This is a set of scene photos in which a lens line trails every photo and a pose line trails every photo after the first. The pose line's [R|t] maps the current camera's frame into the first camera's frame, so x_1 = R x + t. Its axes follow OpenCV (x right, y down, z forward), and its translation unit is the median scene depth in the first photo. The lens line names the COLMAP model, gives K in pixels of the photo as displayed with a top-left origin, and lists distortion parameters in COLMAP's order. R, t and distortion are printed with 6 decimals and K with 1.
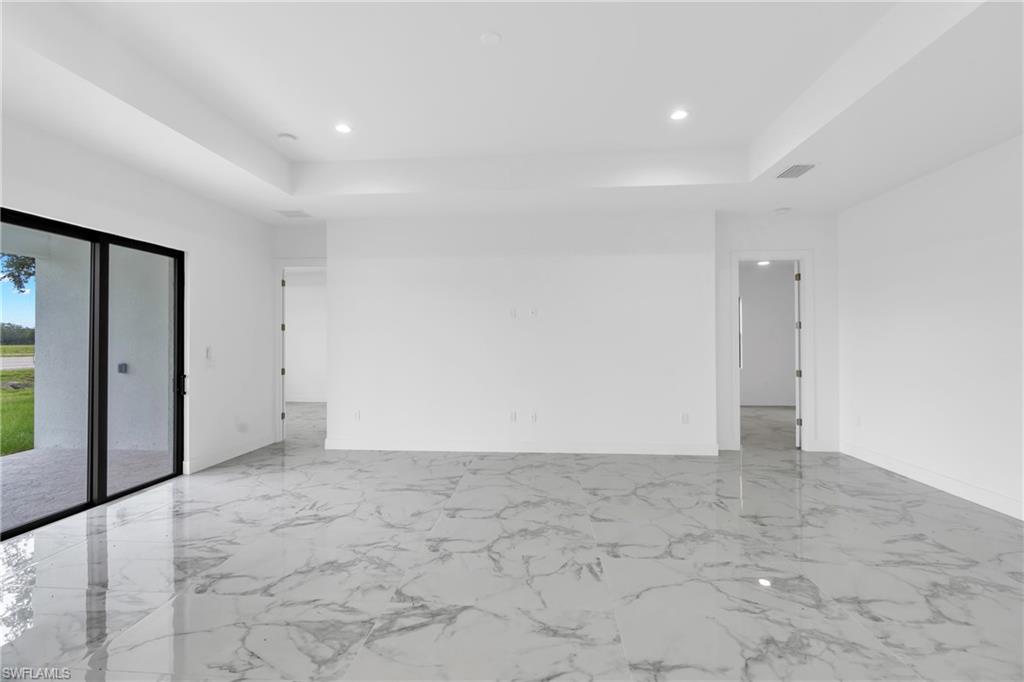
lens RADIAL K [[457.6, 0, 516.5], [0, 457.6, 351.6], [0, 0, 1]] dist [-0.007524, 0.000036]
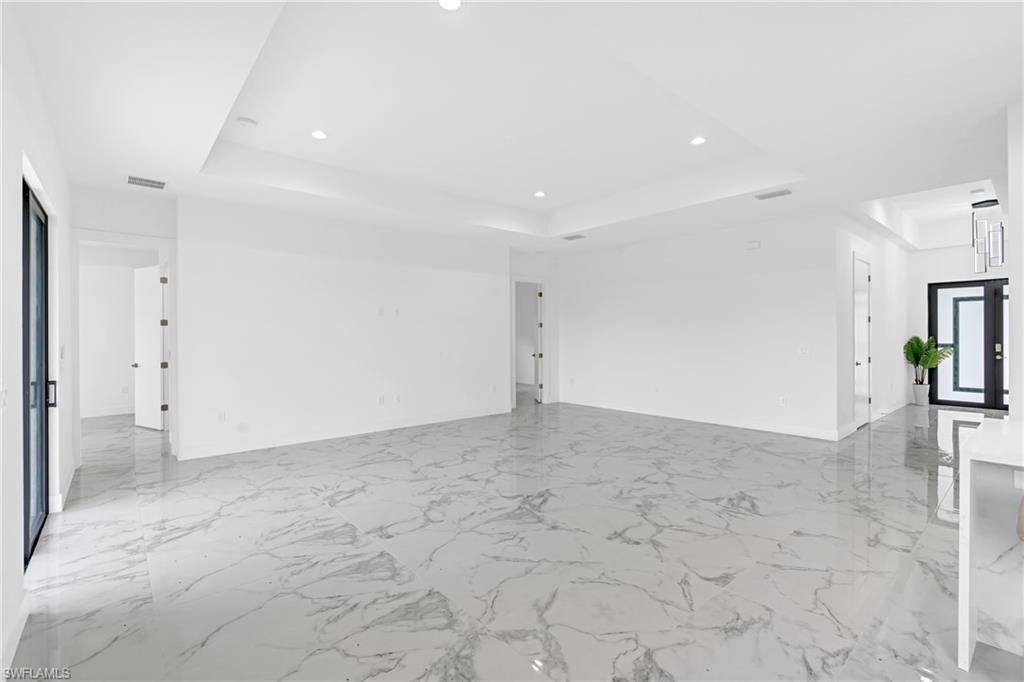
lens RADIAL K [[457.6, 0, 496.7], [0, 457.6, 363.7], [0, 0, 1]] dist [-0.007524, 0.000036]
pose [[0.715897, -0.044008, 0.696817, -0.927226], [0.018939, 0.998868, 0.043626, 0.005151], [-0.697949, -0.018034, 0.715921, -0.059281]]
